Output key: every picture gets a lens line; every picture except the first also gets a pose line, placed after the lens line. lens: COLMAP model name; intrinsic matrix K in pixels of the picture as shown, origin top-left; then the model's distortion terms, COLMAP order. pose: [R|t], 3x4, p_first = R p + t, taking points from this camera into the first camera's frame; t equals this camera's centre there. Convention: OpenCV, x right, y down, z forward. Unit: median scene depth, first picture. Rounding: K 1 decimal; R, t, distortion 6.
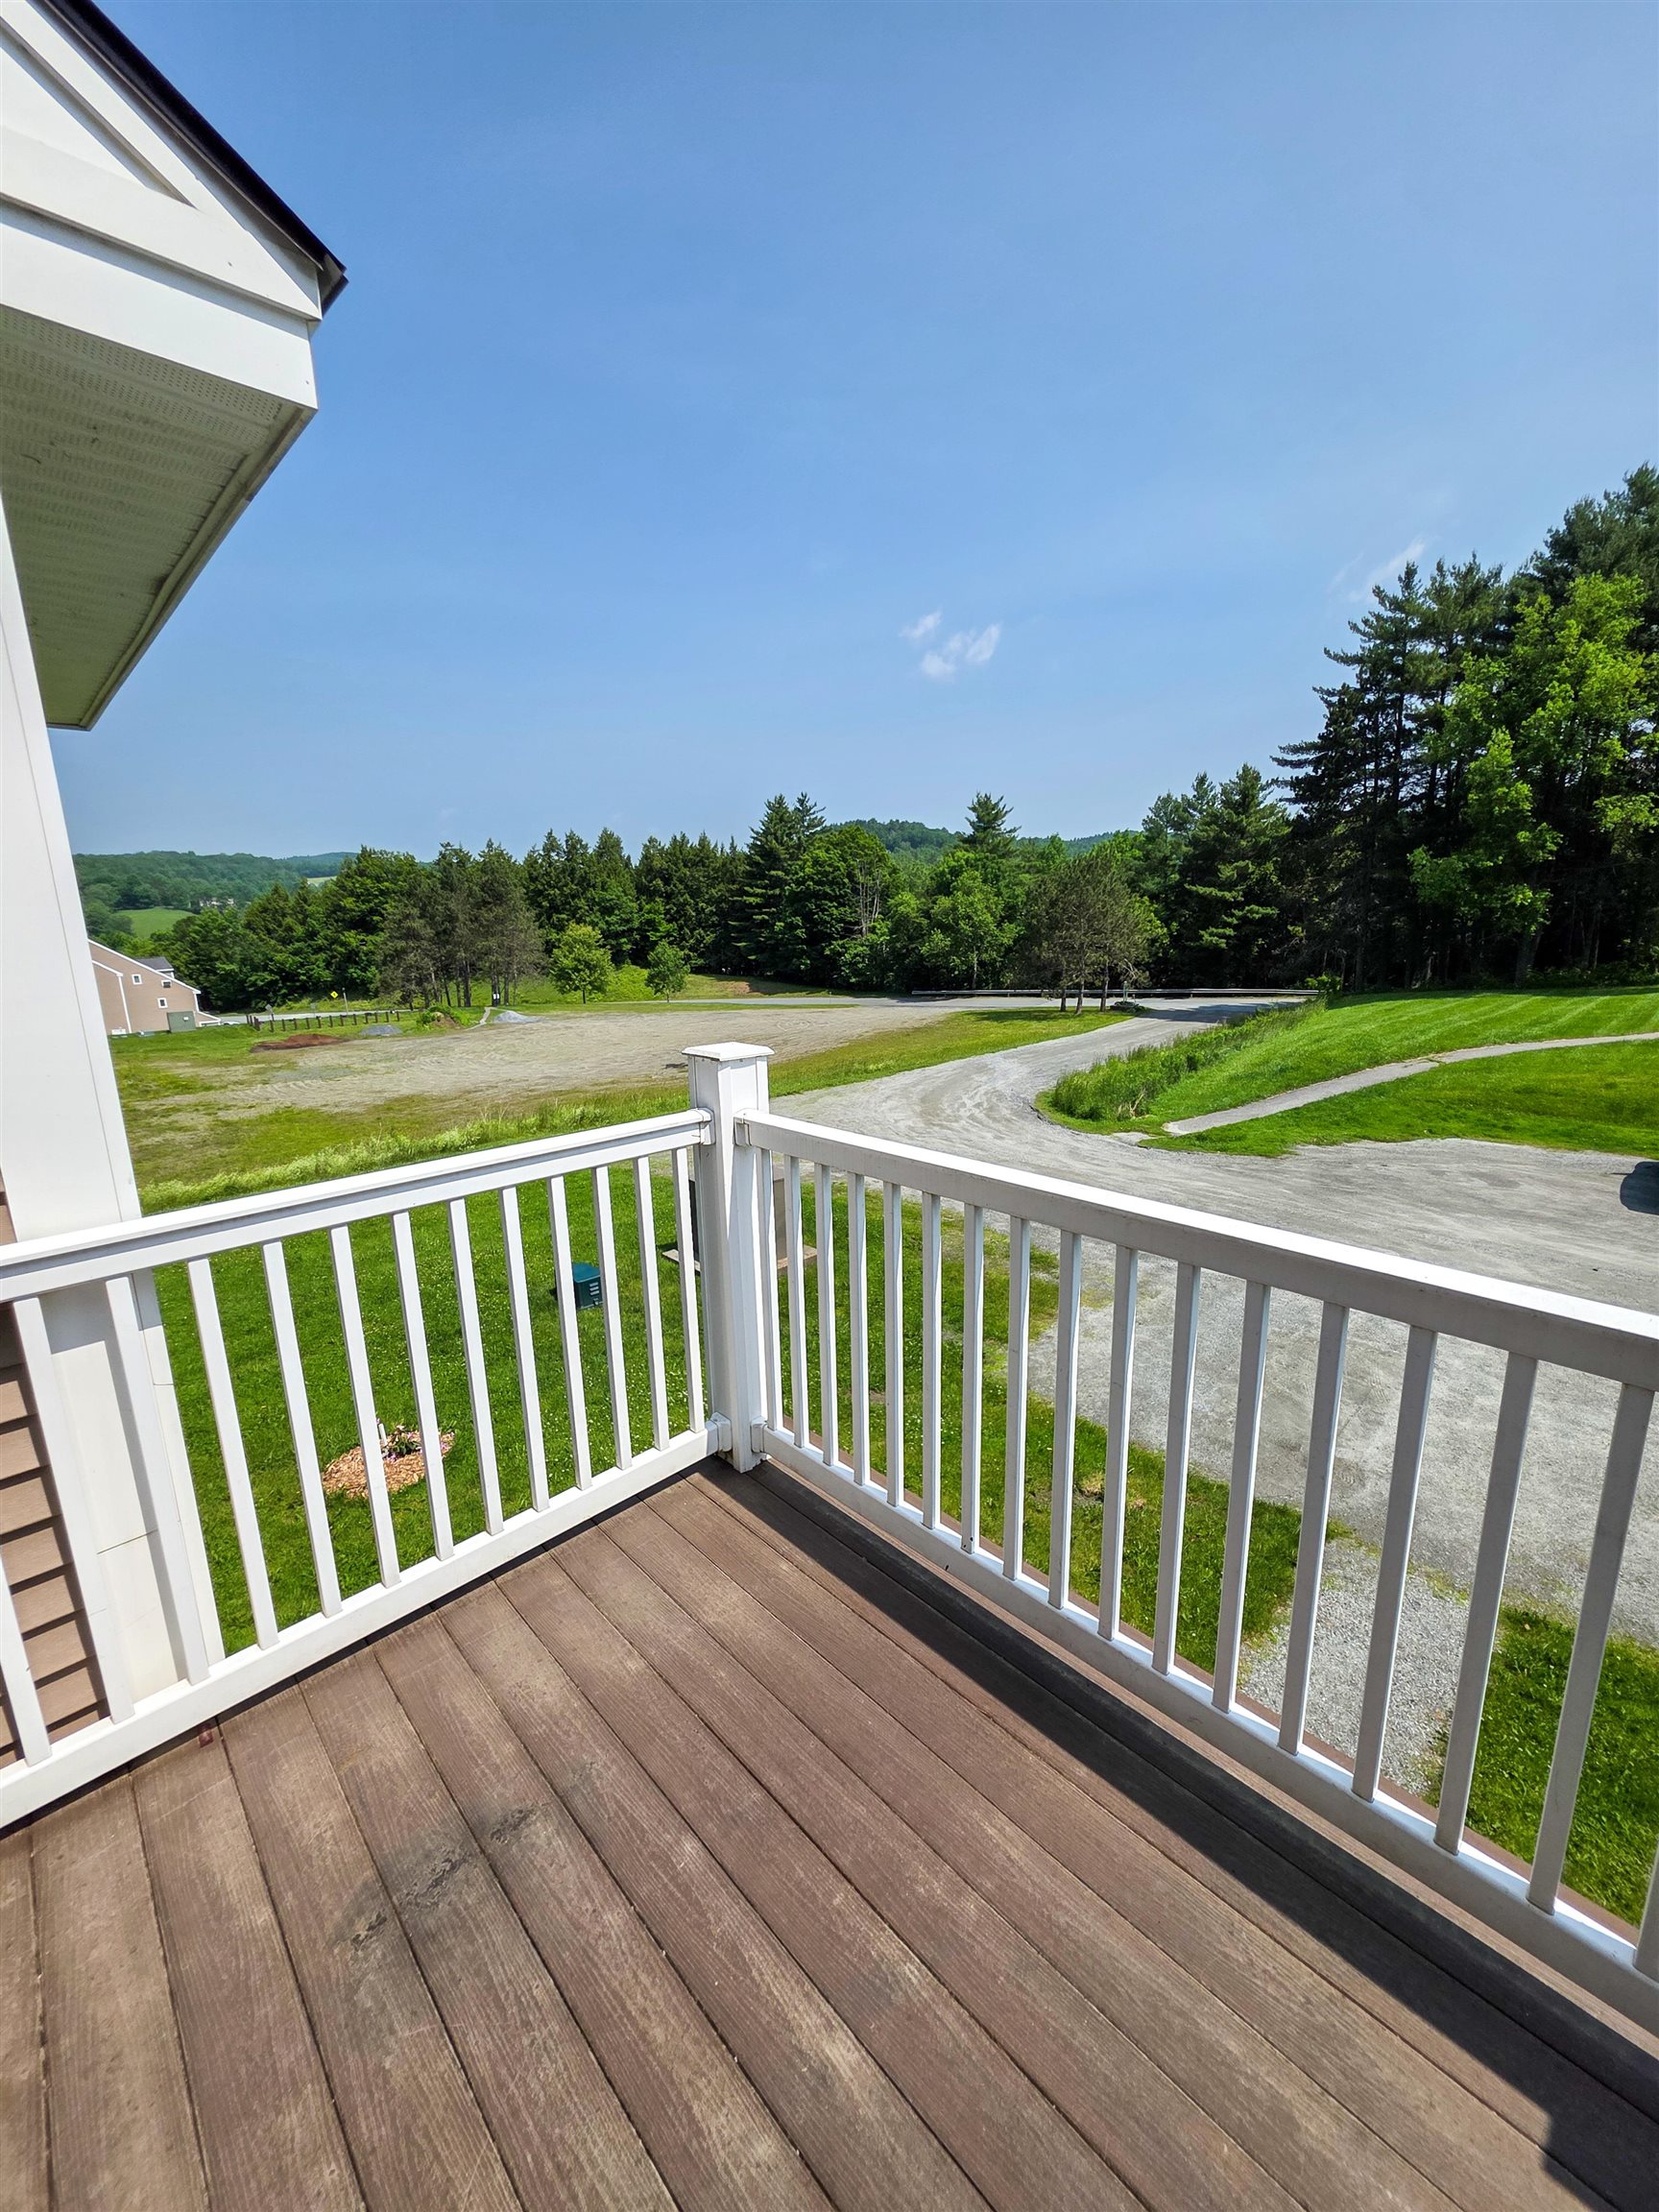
lens RADIAL K [[864.0, 0, 829.5], [0, 864.0, 1106.0], [0, 0, 1]] dist [-0.001543, -0.000270]
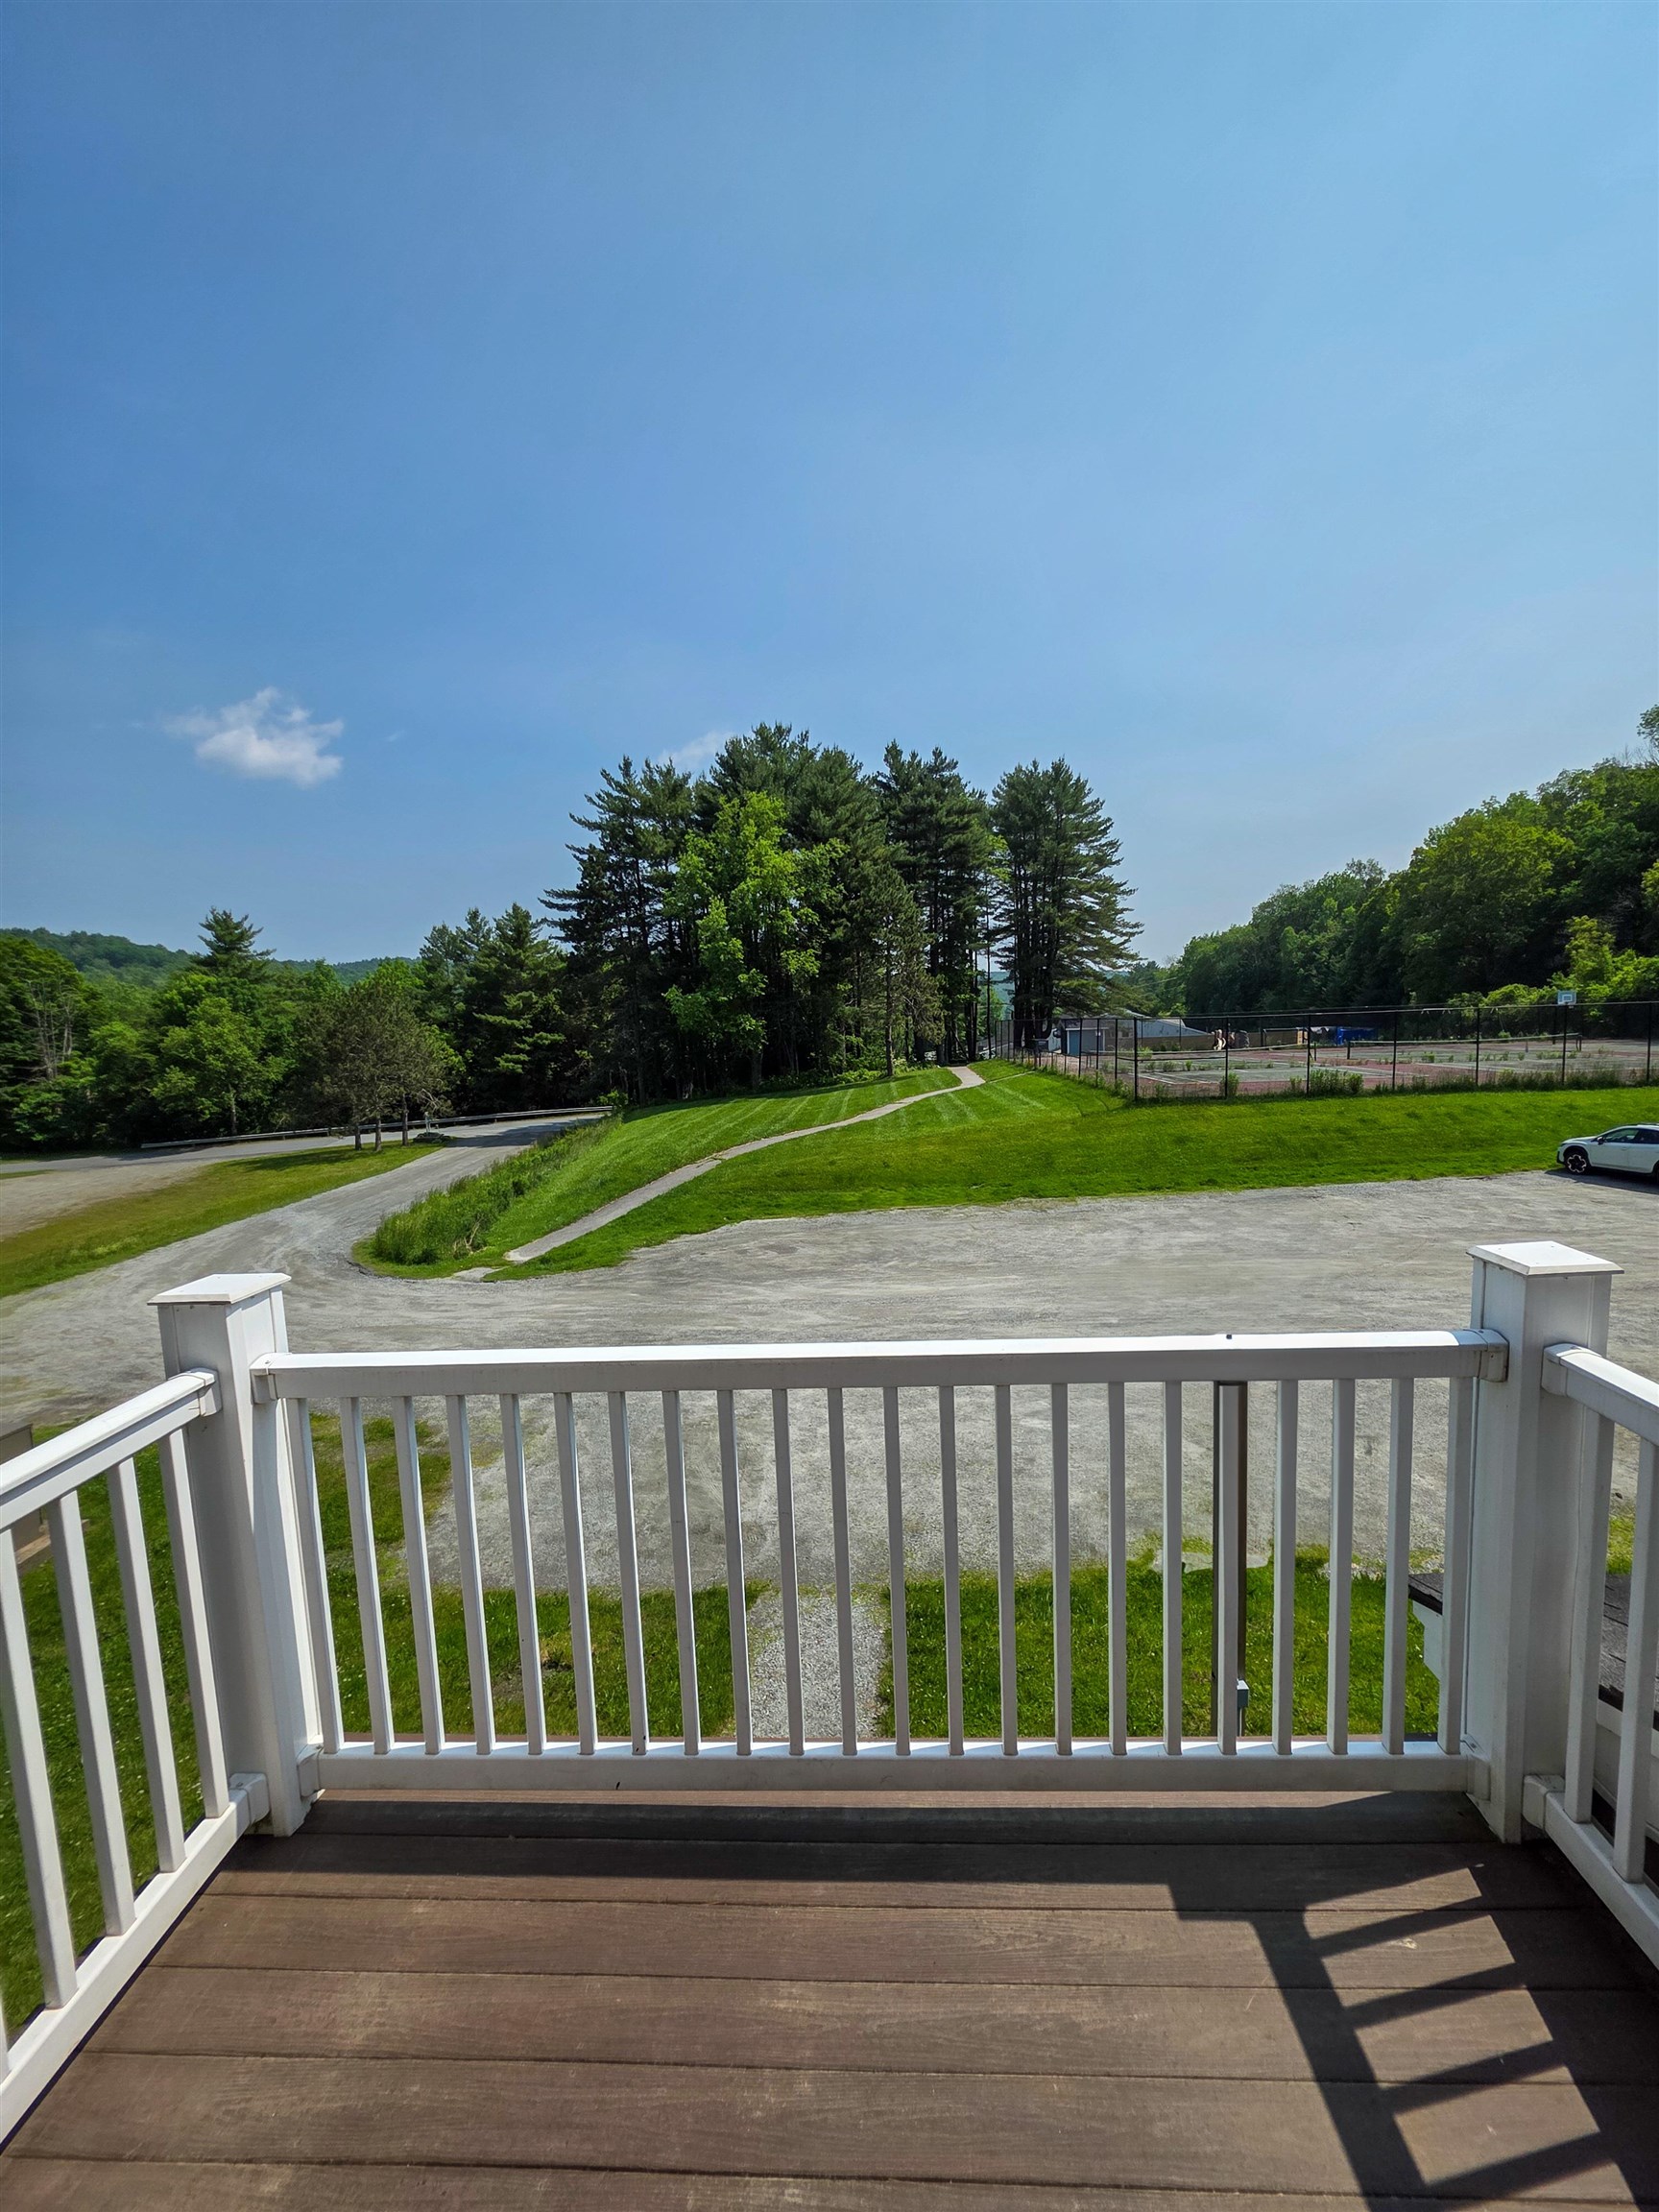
lens RADIAL K [[923.8, 0, 752.0], [0, 923.8, 1095.9], [0, 0, 1]] dist [-0.001816, 0.000112]
pose [[0.731905, -0.078608, 0.676857, -0.107280], [0.173020, 0.982208, -0.073021, -0.030477], [-0.659074, 0.170555, 0.732484, 0.009419]]
